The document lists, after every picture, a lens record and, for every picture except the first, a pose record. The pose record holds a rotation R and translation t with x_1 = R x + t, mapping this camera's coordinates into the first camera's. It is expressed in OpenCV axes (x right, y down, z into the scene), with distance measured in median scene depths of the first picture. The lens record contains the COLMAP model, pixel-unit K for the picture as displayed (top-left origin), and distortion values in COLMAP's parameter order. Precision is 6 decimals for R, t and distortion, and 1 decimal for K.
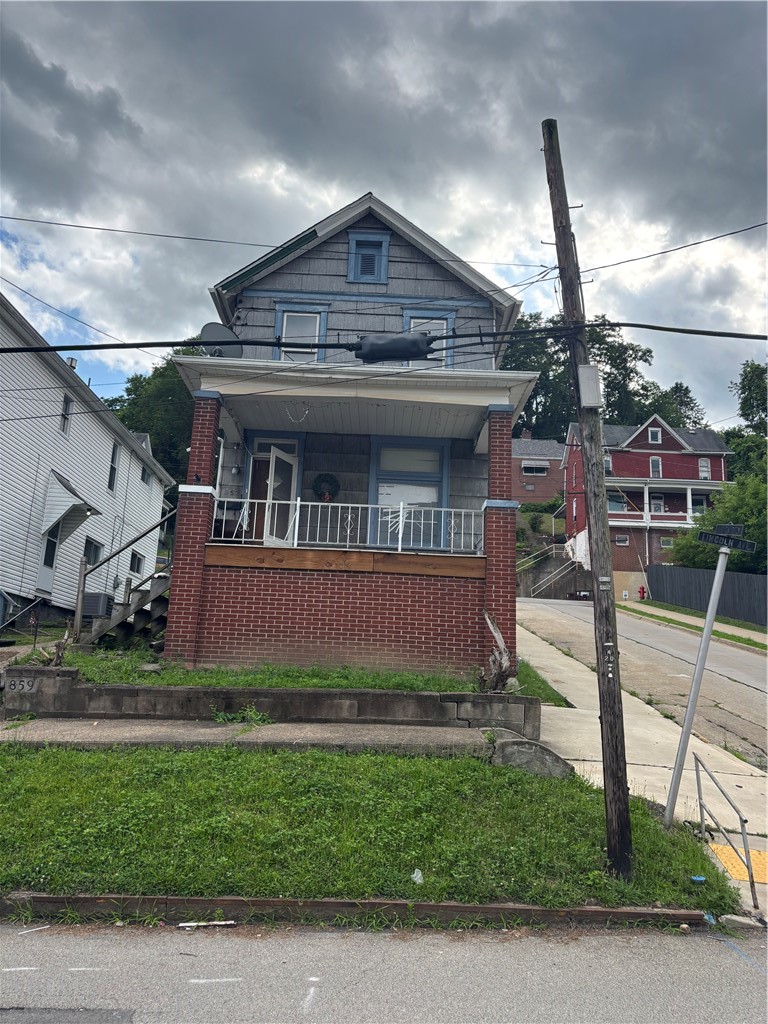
lens RADIAL K [[761.9, 0, 384.0], [0, 761.9, 512.0], [0, 0, 1]] dist [0.098808, -0.169510]
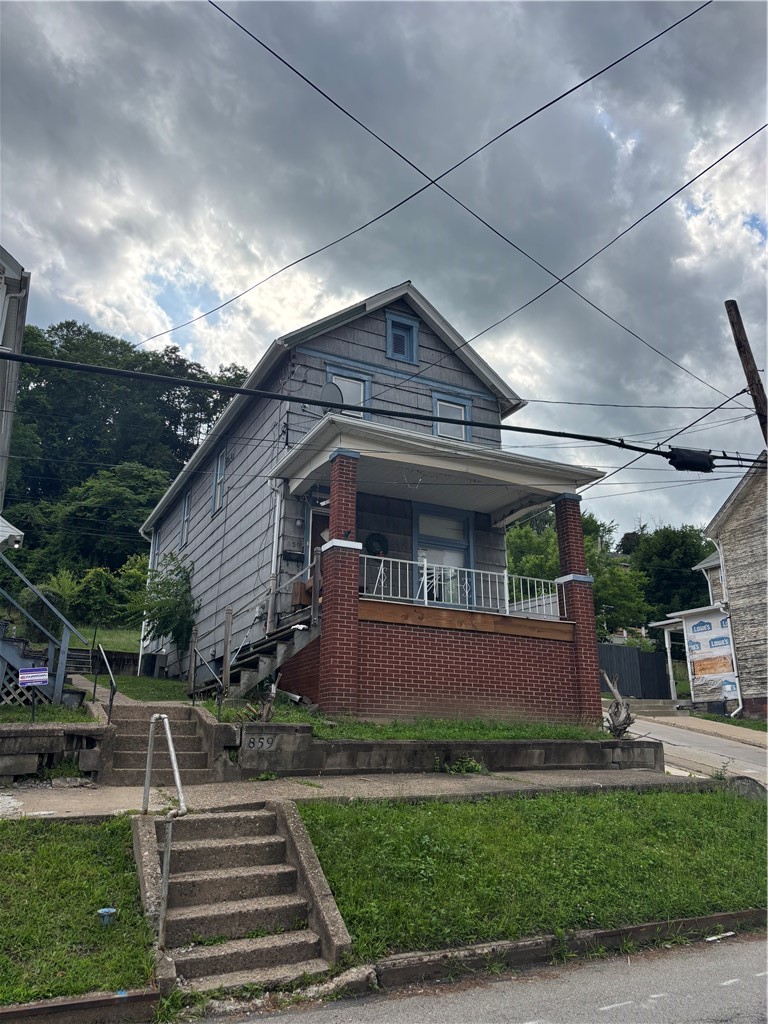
lens RADIAL K [[761.9, 0, 384.0], [0, 761.9, 512.0], [0, 0, 1]] dist [0.098808, -0.169510]
pose [[0.894354, 0.100447, 0.435938, -0.660614], [-0.071826, 0.994066, -0.081695, 0.006606], [-0.441557, 0.041753, 0.896261, 0.061358]]
